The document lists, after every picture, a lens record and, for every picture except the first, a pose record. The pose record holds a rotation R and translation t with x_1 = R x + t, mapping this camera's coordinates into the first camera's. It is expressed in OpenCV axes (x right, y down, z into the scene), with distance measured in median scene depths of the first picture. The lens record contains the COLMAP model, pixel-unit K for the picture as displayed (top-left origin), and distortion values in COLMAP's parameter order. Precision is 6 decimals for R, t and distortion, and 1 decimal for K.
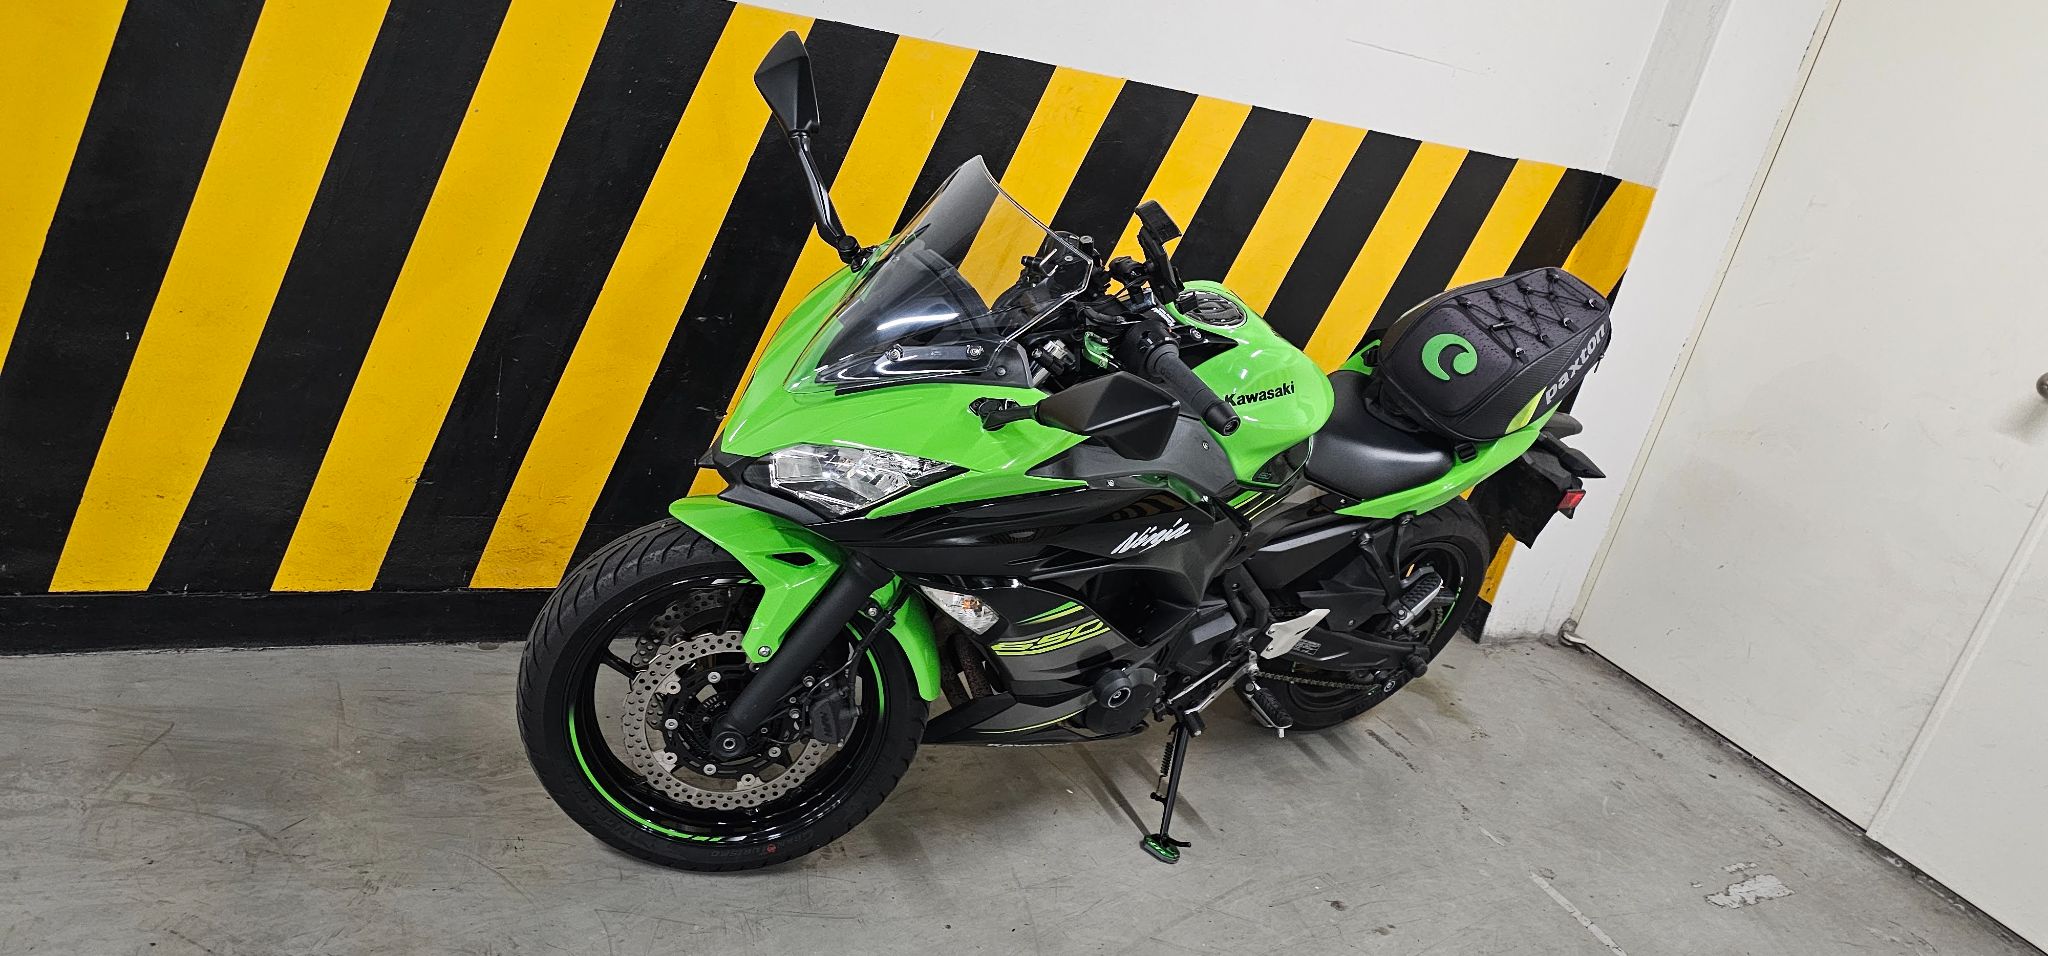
lens RADIAL K [[1355.5, 0, 1024.0], [0, 1355.5, 478.0], [0, 0, 1]] dist [0.070503, -0.080367]
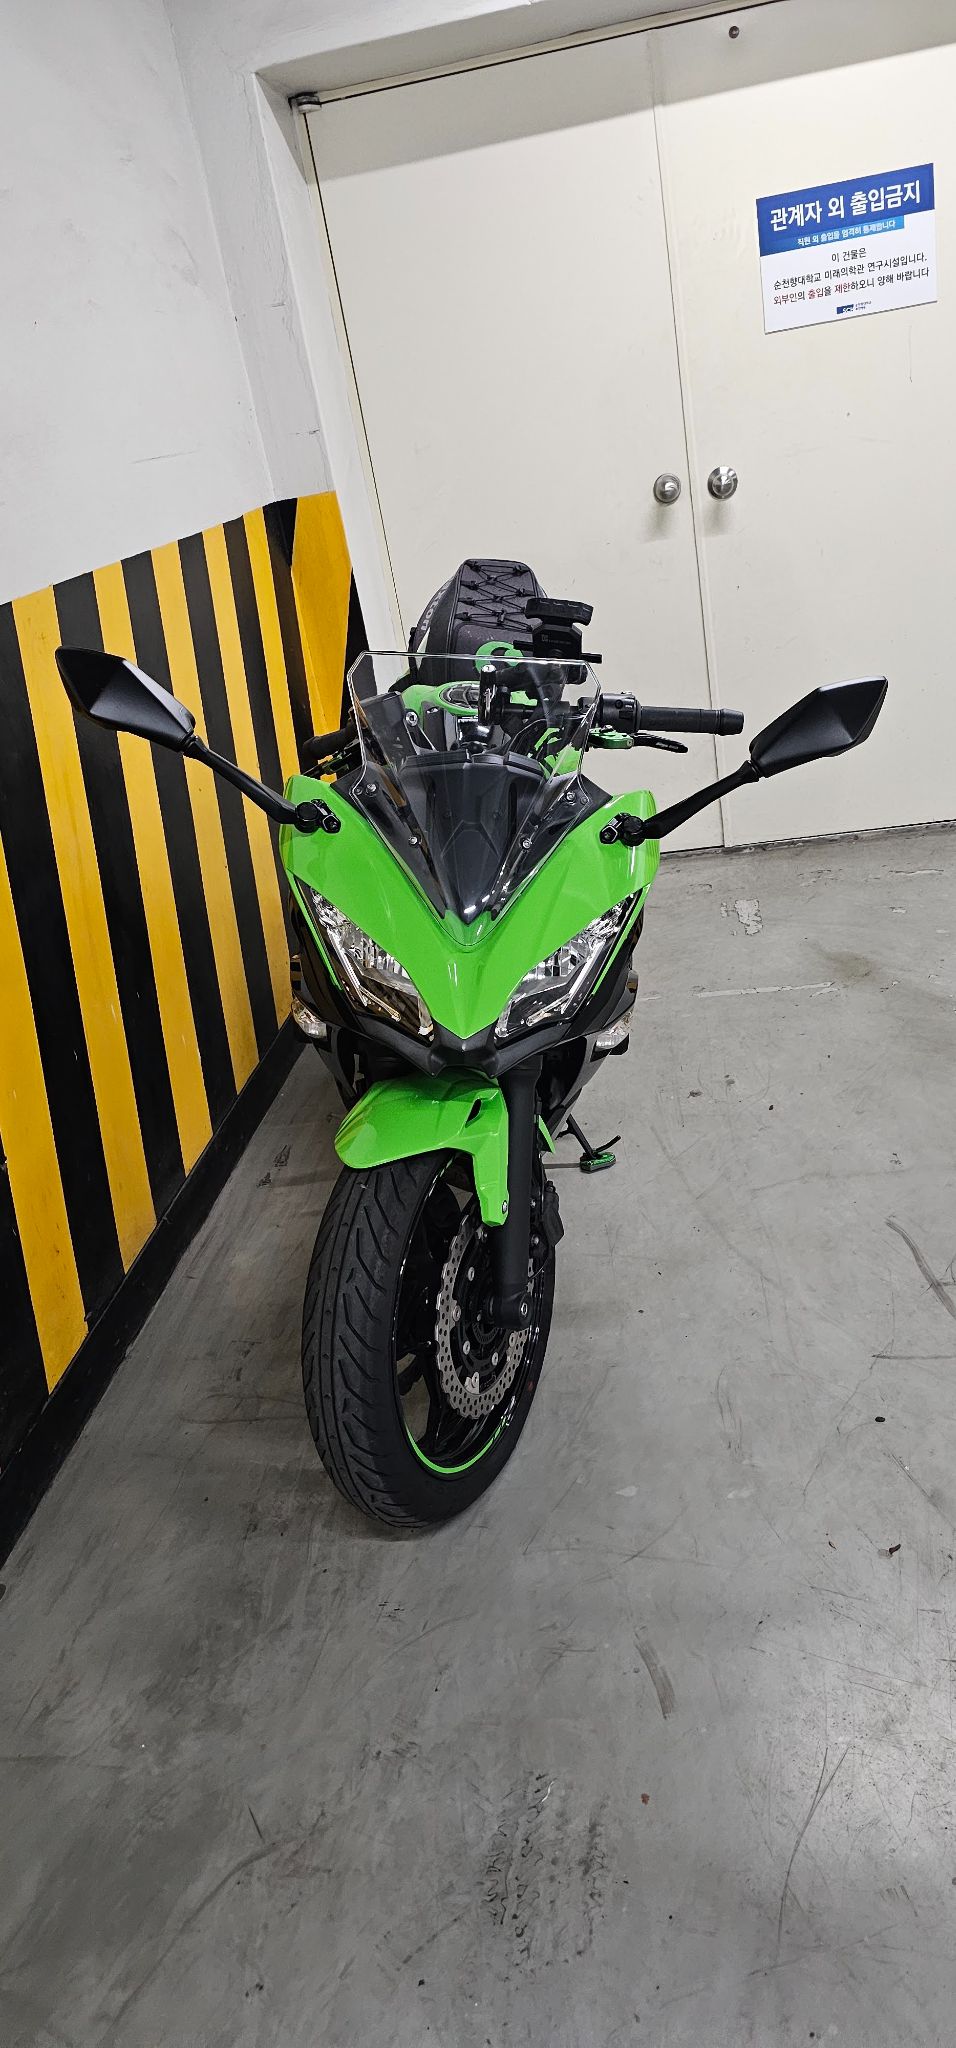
lens RADIAL K [[1355.5, 0, 478.0], [0, 1355.5, 1024.0], [0, 0, 1]] dist [0.070503, -0.080367]
pose [[0.515596, -0.623058, 0.588183, -0.584931], [0.560520, 0.764466, 0.318447, -0.244202], [-0.648057, 0.165499, 0.743392, 0.245766]]
